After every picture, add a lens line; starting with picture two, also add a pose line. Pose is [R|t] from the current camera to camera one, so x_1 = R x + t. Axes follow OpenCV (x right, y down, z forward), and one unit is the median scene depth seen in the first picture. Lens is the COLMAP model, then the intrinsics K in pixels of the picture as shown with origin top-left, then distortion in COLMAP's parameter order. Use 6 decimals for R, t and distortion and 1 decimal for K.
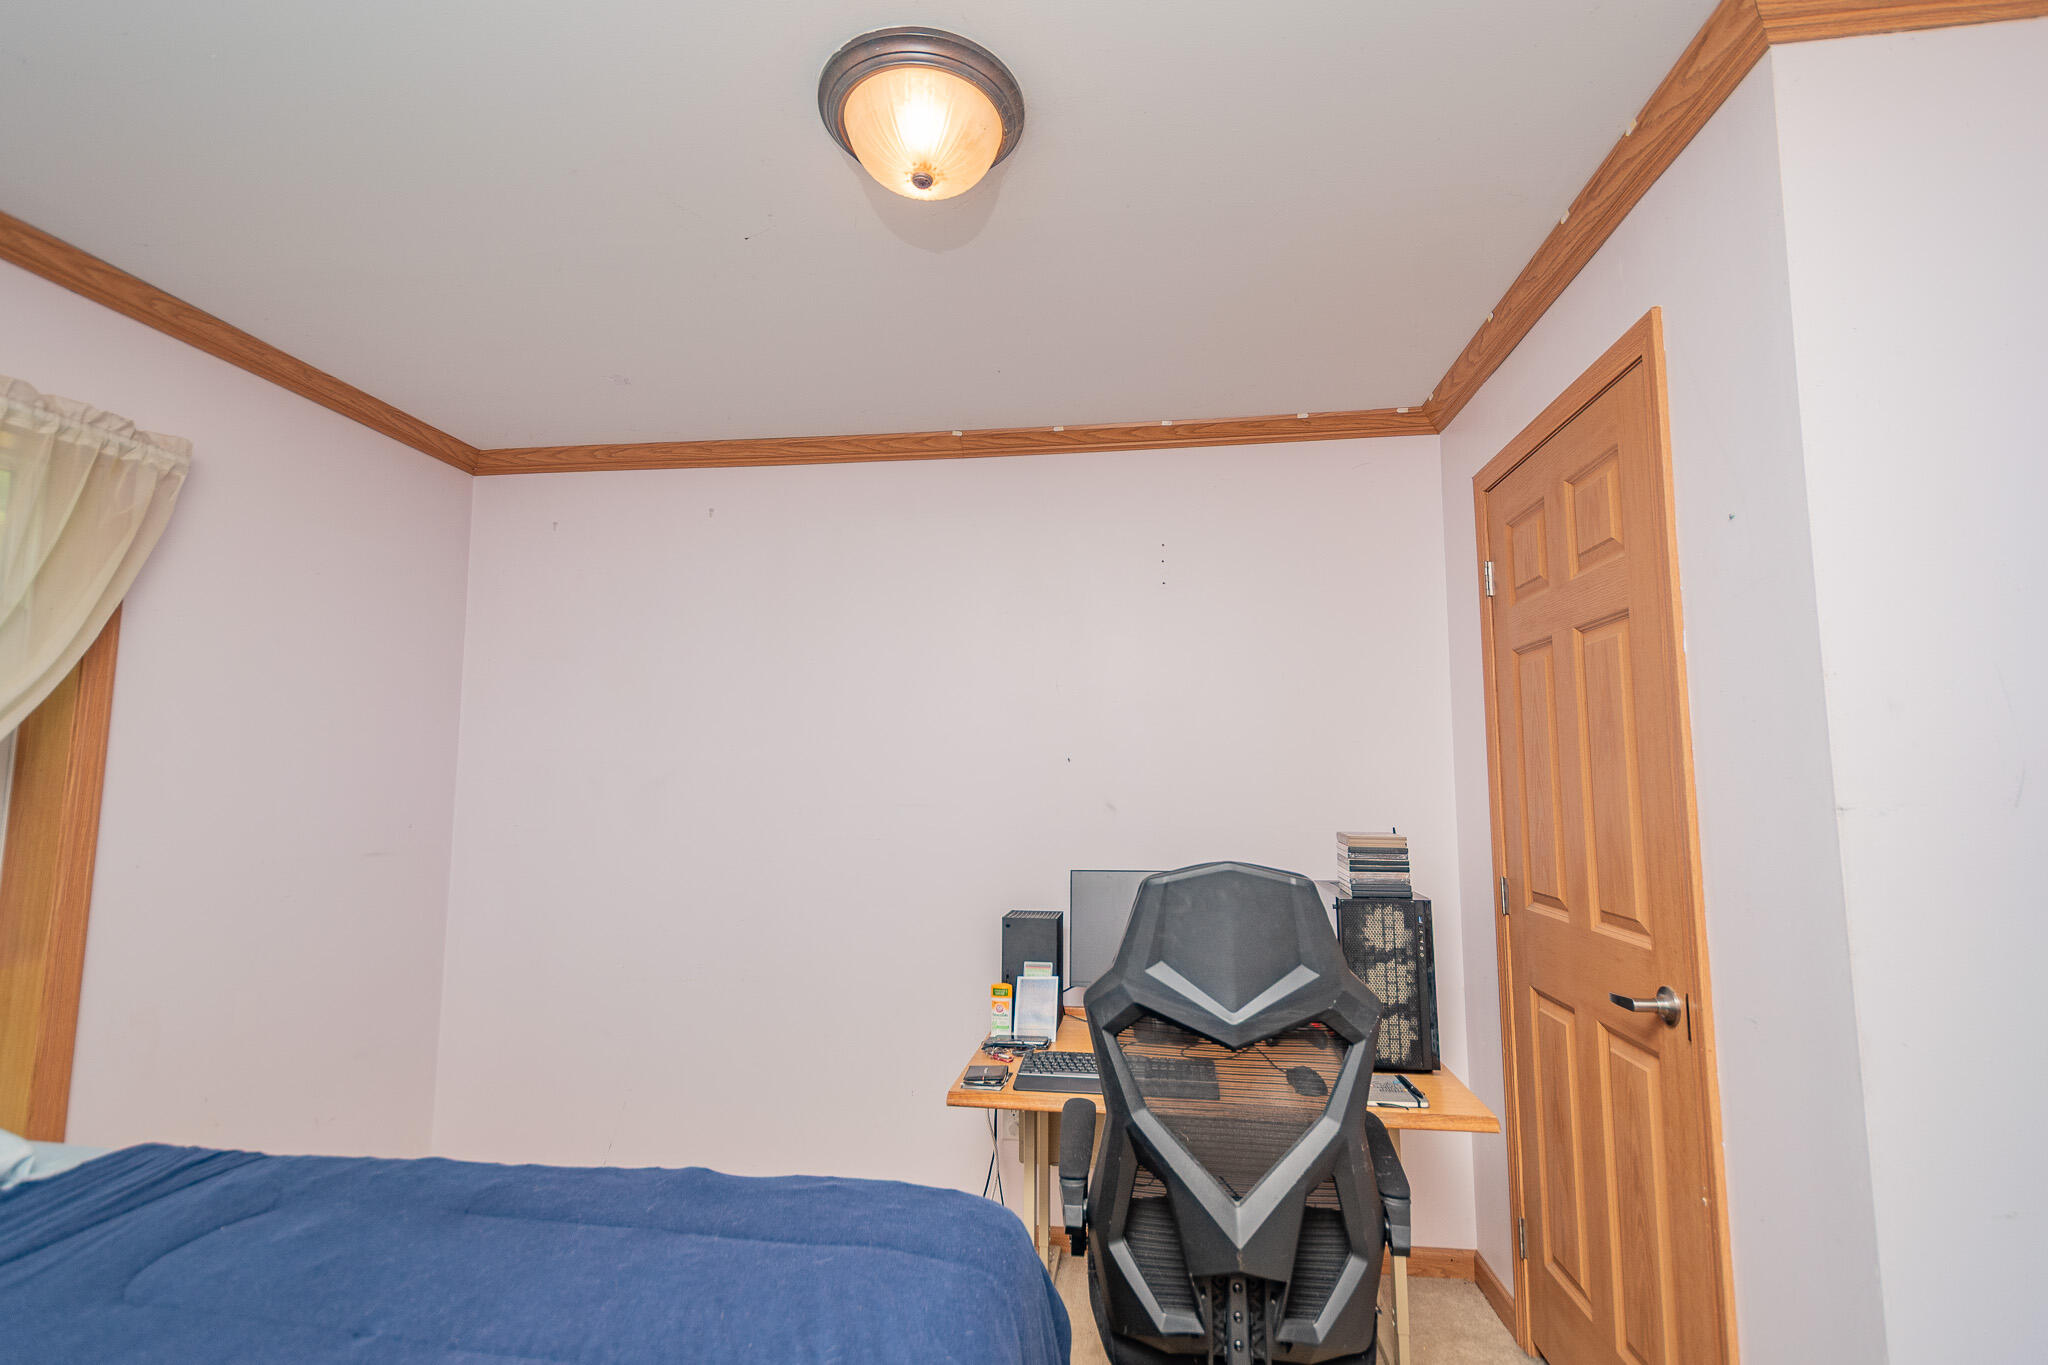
lens RADIAL K [[932.1, 0, 1024.2], [0, 932.1, 689.1], [0, 0, 1]] dist [0.049137, -0.018313]
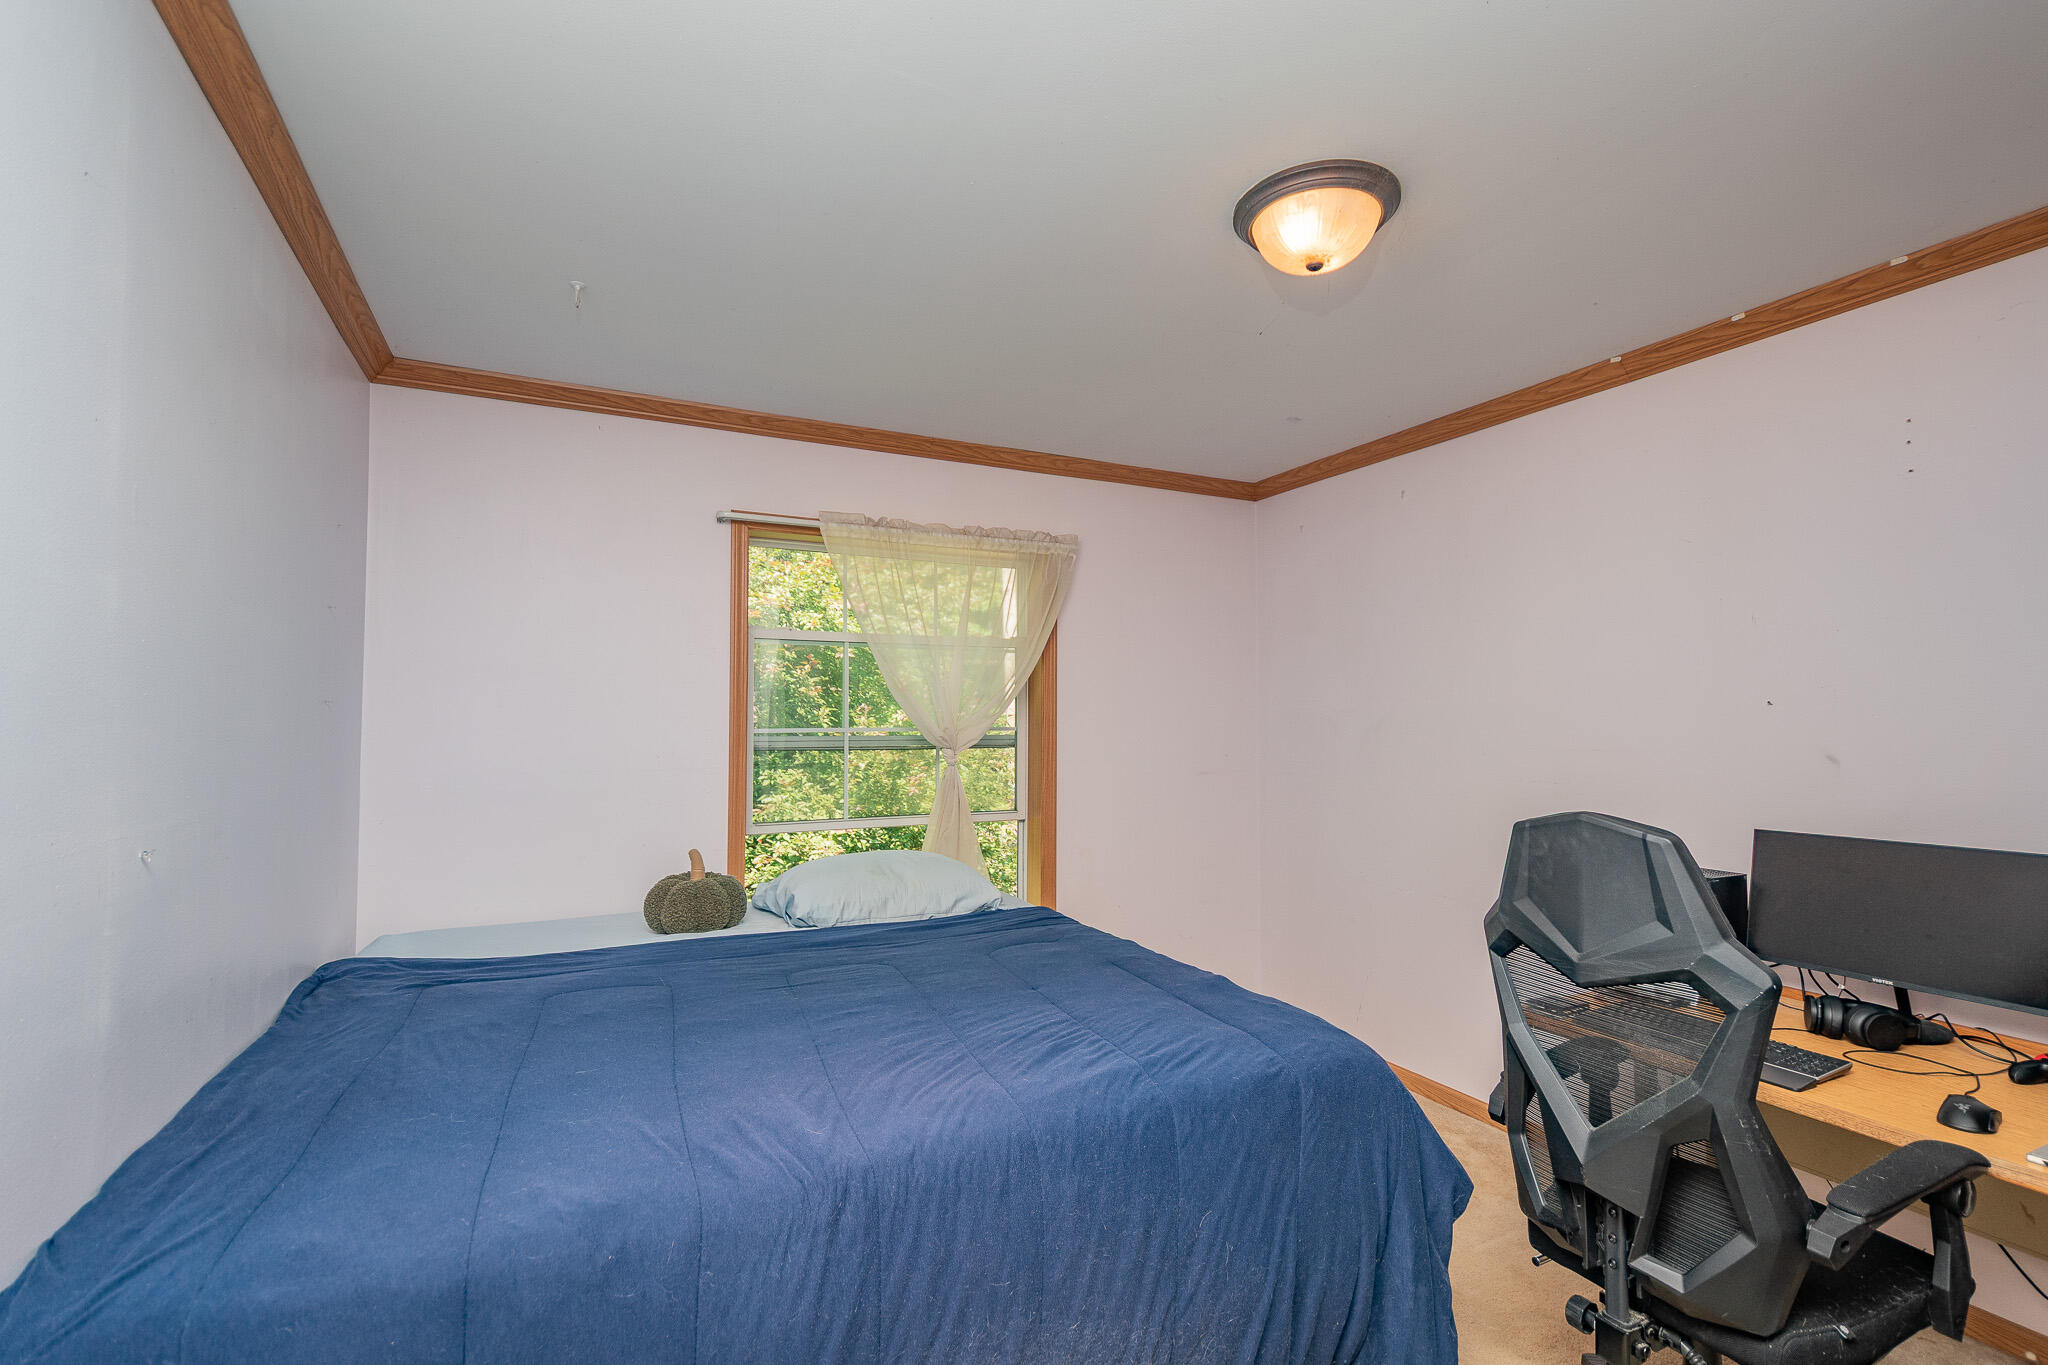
lens RADIAL K [[900.6, 0, 1029.6], [0, 900.6, 690.6], [0, 0, 1]] dist [0.017976, -0.009726]
pose [[0.561800, -0.029889, -0.826733, 0.607726], [0.083441, 0.996298, 0.020682, -0.016309], [0.823054, -0.080603, 0.562214, -0.046325]]
